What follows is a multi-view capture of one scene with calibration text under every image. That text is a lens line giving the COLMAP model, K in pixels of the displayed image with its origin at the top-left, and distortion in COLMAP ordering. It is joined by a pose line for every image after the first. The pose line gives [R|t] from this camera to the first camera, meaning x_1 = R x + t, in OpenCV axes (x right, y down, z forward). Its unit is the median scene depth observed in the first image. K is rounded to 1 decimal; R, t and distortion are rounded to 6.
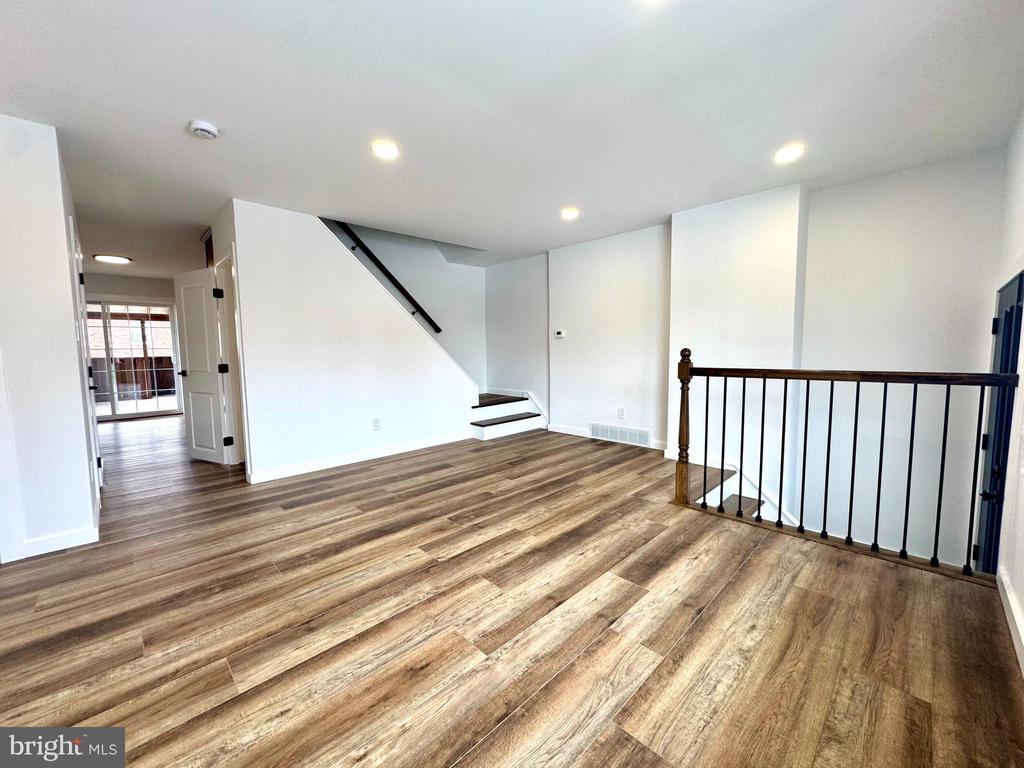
lens RADIAL K [[408.1, 0, 510.2], [0, 408.1, 382.1], [0, 0, 1]] dist [-0.002792, -0.000045]
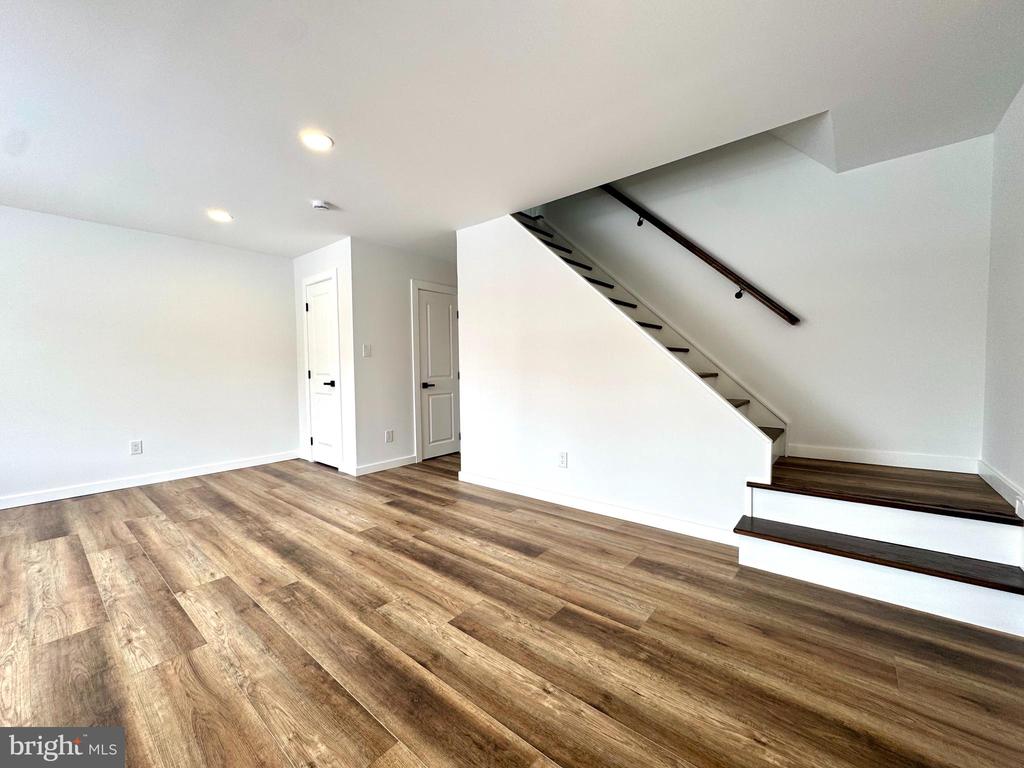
lens RADIAL K [[408.1, 0, 510.2], [0, 408.1, 382.1], [0, 0, 1]] dist [-0.002792, -0.000045]
pose [[0.105159, 0.052594, -0.993064, 0.599175], [-0.071558, 0.996412, 0.045194, -0.098909], [0.991878, 0.066309, 0.108545, 1.225333]]
